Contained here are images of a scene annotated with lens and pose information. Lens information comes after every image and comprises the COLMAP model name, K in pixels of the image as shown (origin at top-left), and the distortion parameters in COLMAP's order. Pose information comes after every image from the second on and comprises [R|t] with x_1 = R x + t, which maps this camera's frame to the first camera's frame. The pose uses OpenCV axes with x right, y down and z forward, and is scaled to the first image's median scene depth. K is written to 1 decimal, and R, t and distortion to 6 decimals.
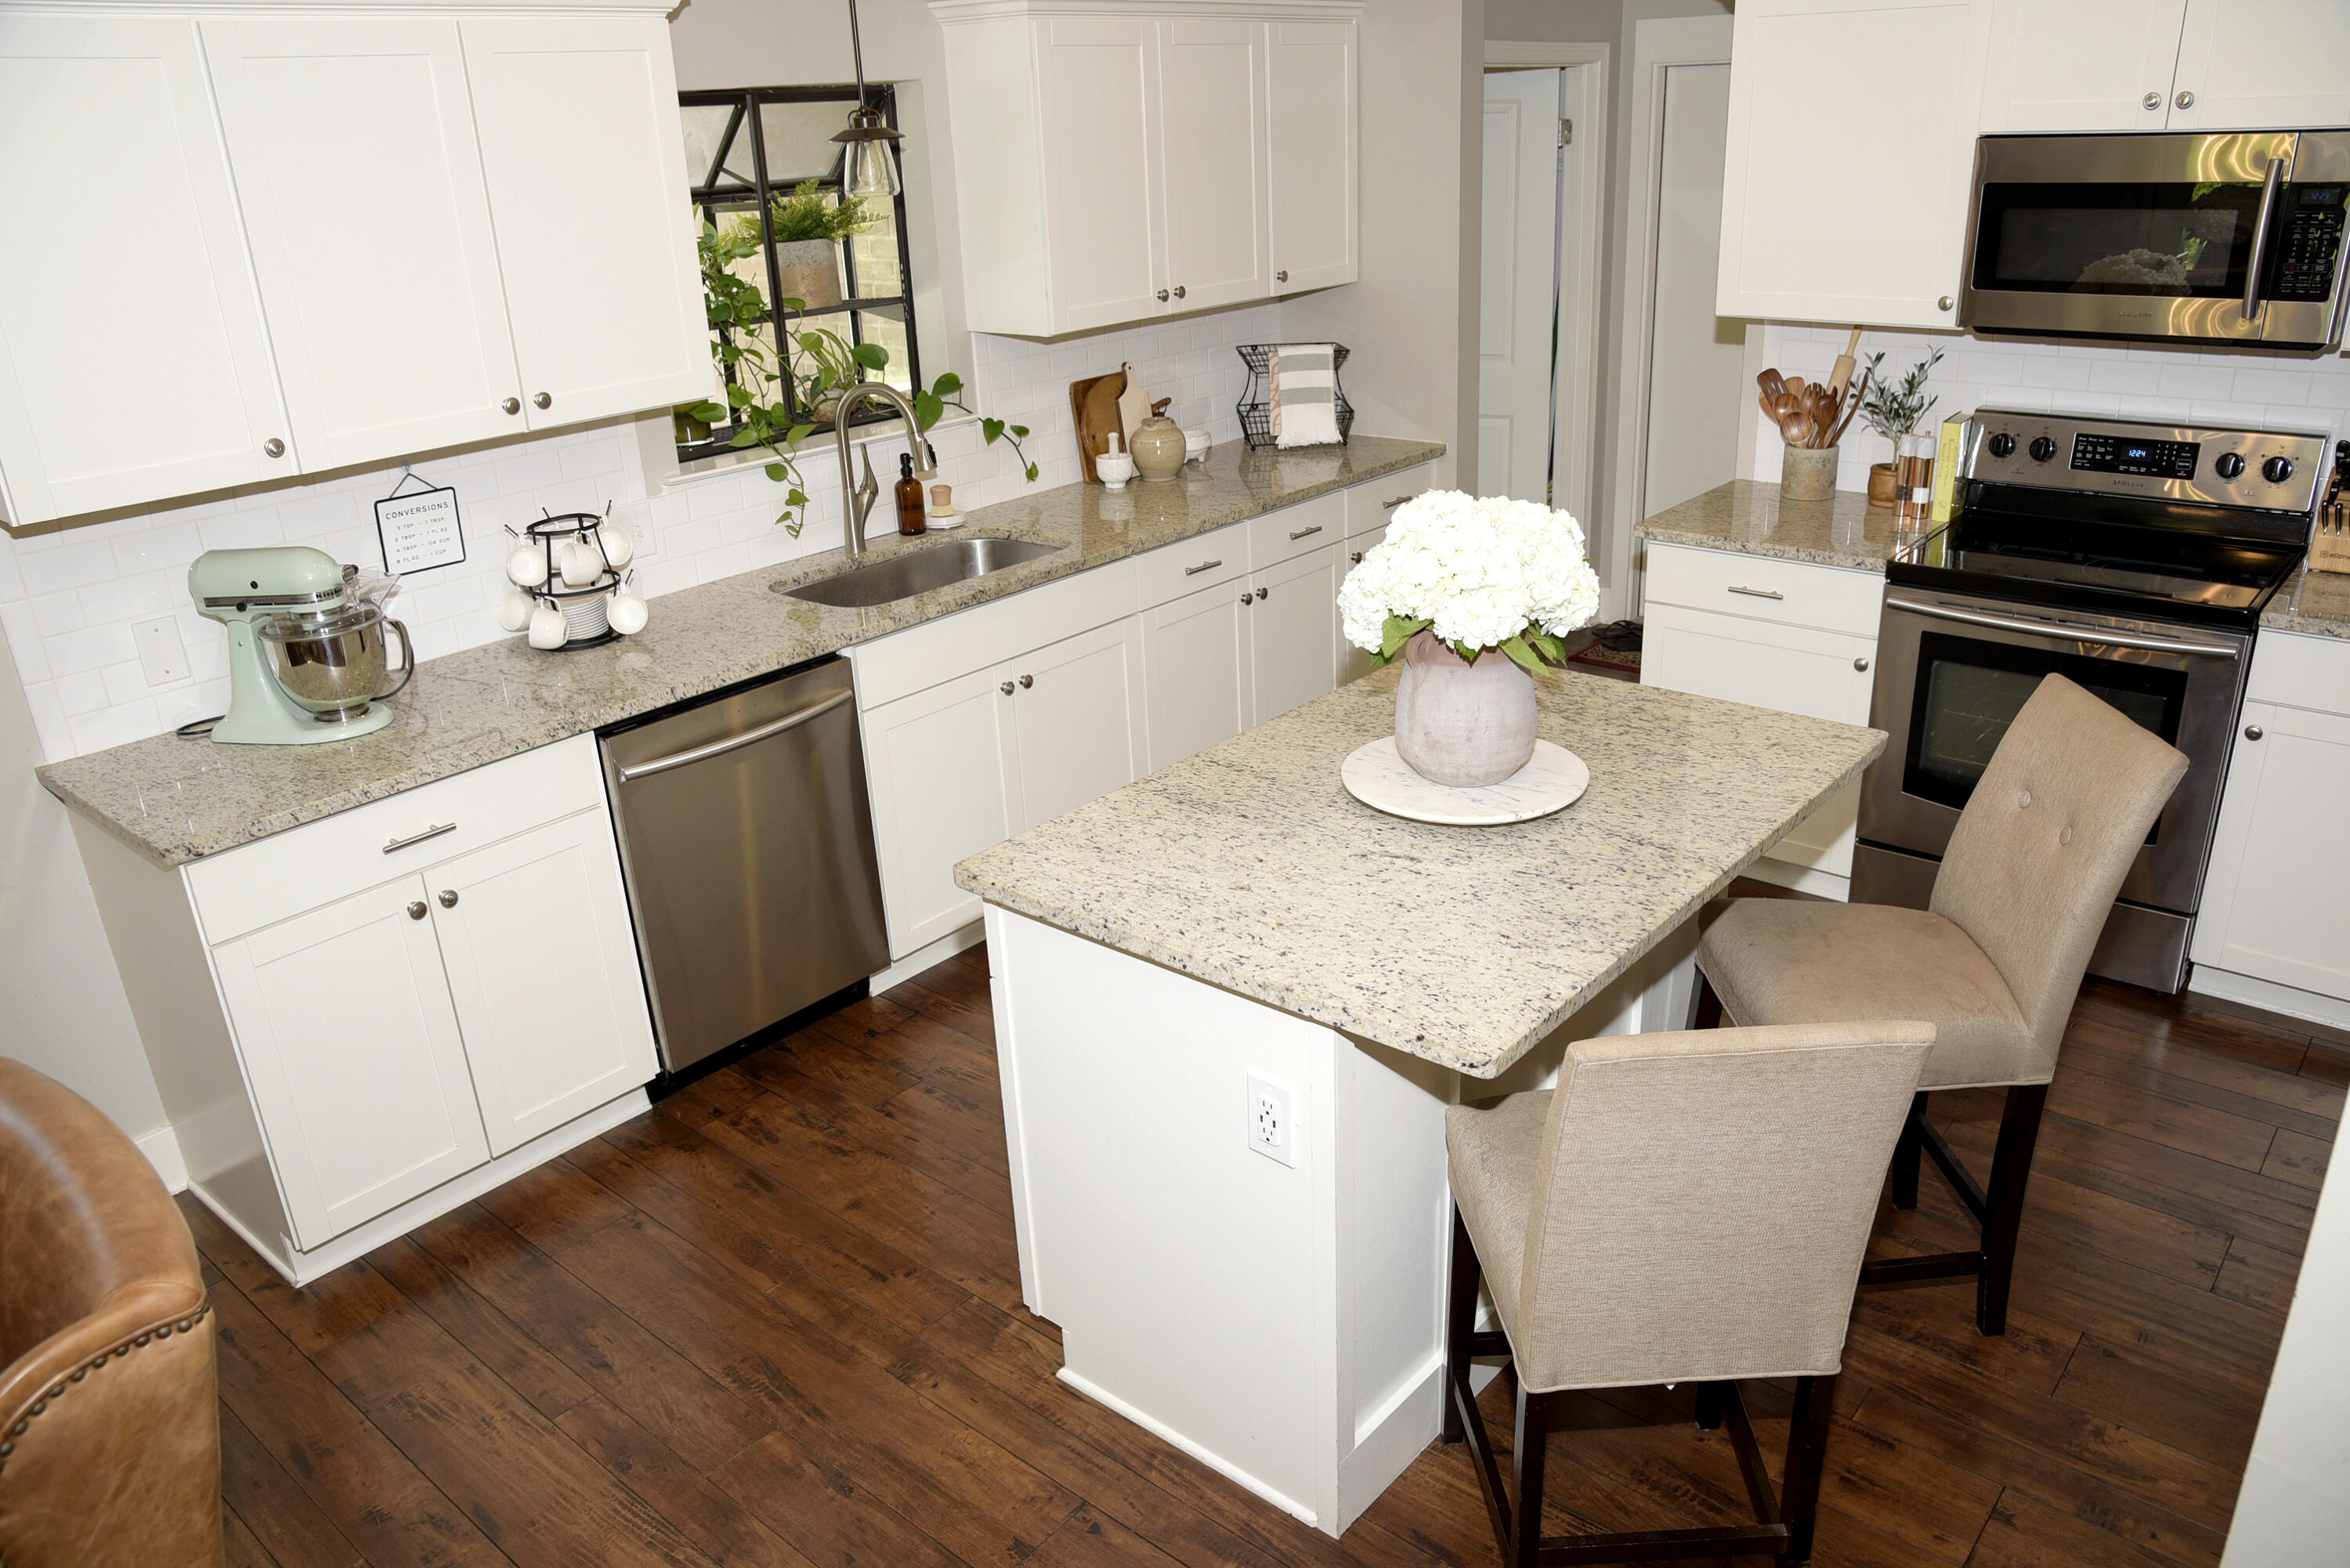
lens RADIAL K [[1665.7, 0, 1175.0], [0, 1665.7, 784.0], [0, 0, 1]] dist [-0.062999, 0.009728]
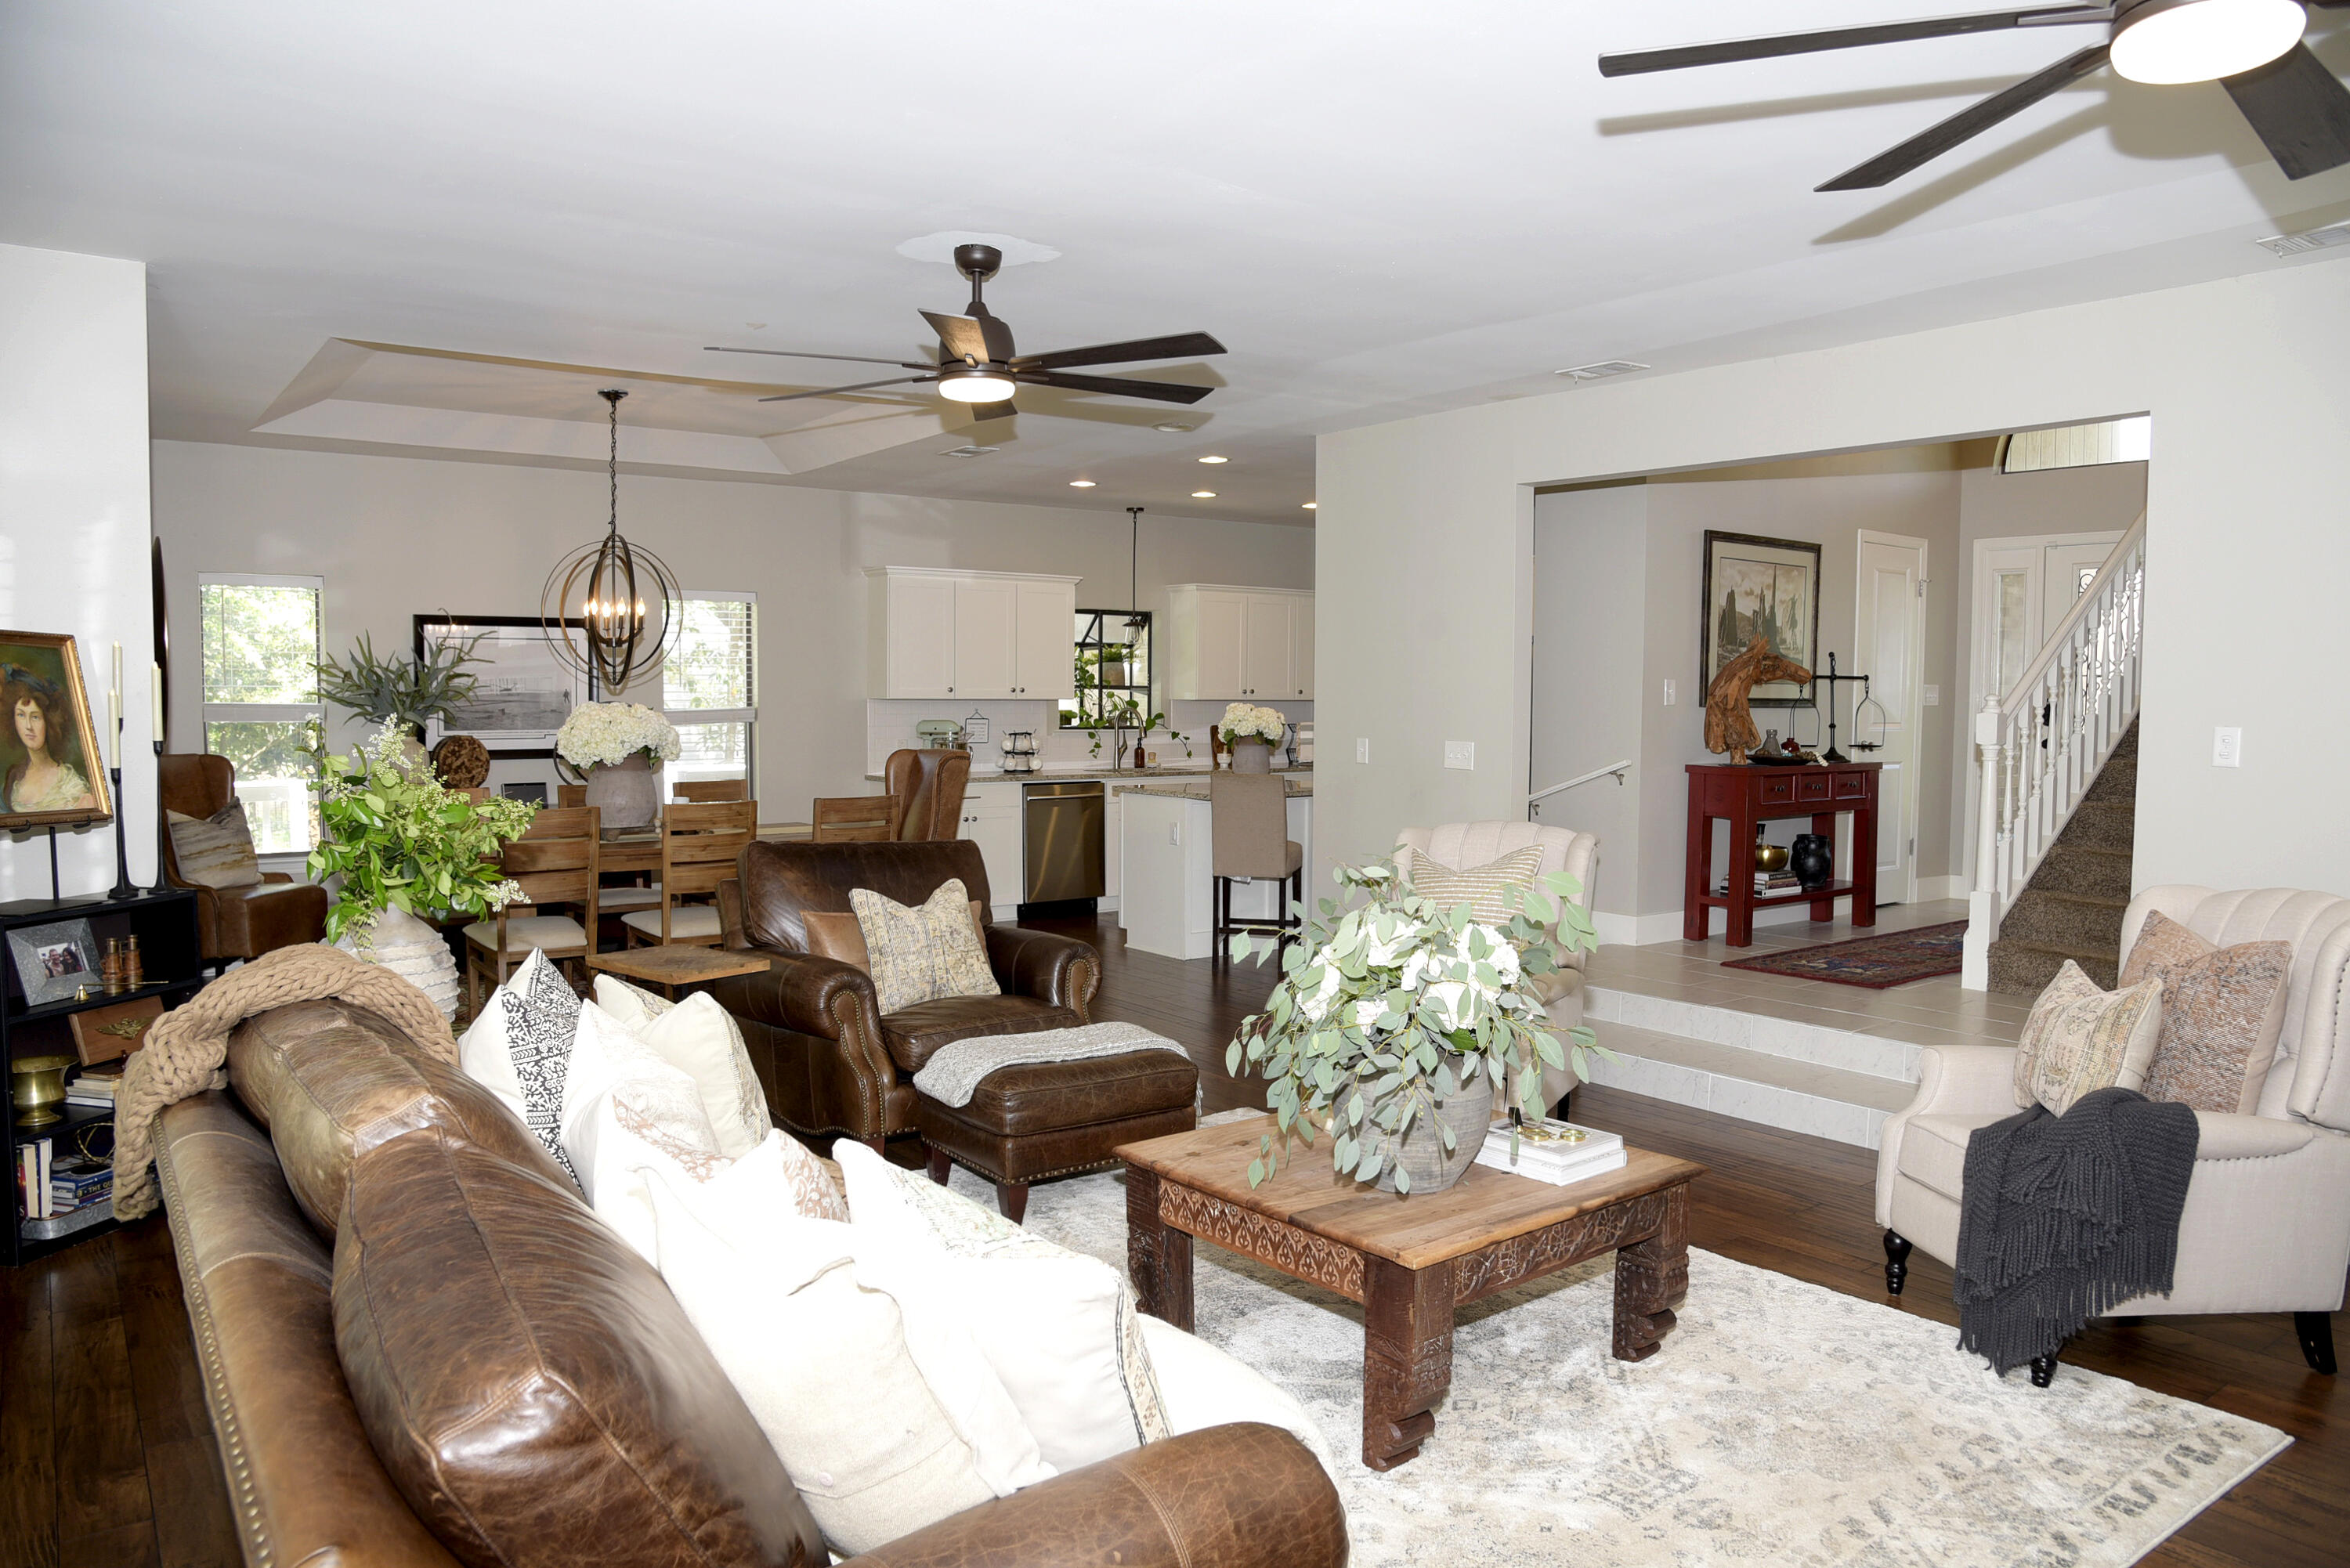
lens RADIAL K [[1585.5, 0, 1175.0], [0, 1585.5, 784.0], [0, 0, 1]] dist [-0.106903, 0.047165]
pose [[0.972700, 0.056374, -0.225115, 0.518031], [-0.127006, 0.941196, -0.313082, 0.727054], [0.194228, 0.333126, 0.922661, -1.462955]]
